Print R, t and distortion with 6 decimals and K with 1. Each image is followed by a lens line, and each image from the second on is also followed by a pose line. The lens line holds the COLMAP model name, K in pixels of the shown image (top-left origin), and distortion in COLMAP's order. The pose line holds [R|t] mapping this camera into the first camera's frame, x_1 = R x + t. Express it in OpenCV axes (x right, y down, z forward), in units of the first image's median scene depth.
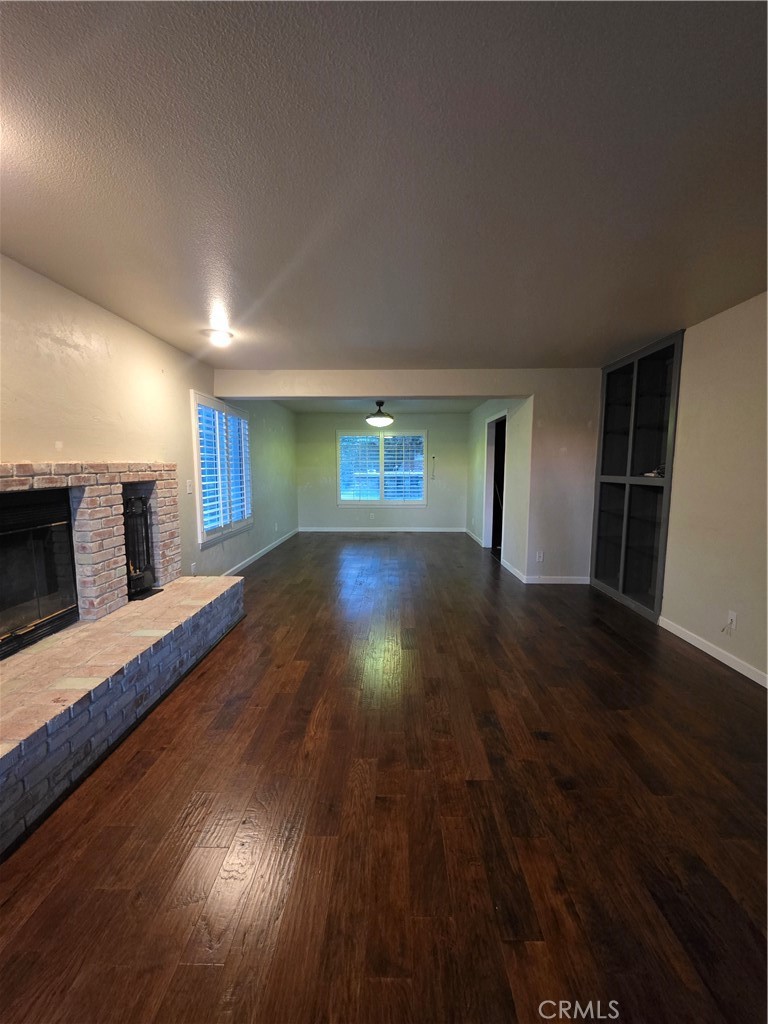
lens RADIAL K [[417.9, 0, 388.2], [0, 417.9, 513.5], [0, 0, 1]] dist [0.010997, 0.000126]
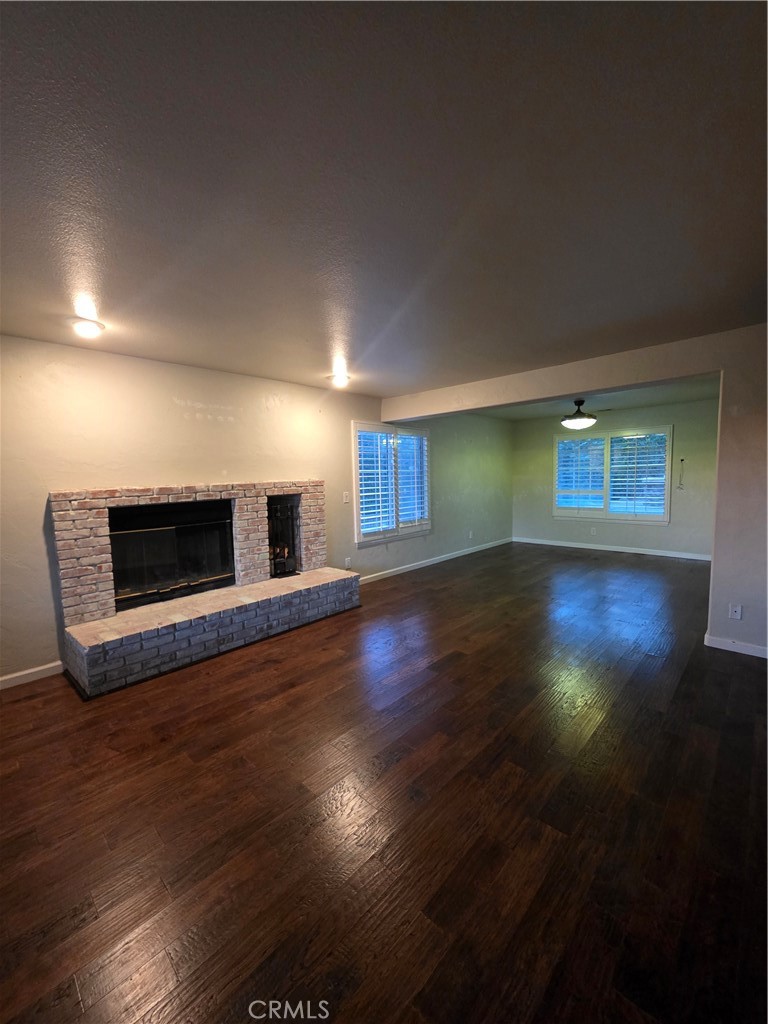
lens RADIAL K [[417.9, 0, 386.0], [0, 417.9, 513.6], [0, 0, 1]] dist [0.010997, 0.000126]
pose [[0.732093, 0.045210, -0.679703, 0.650626], [-0.051805, 0.998601, 0.010623, -0.047314], [0.679232, 0.027435, 0.733410, 0.213660]]
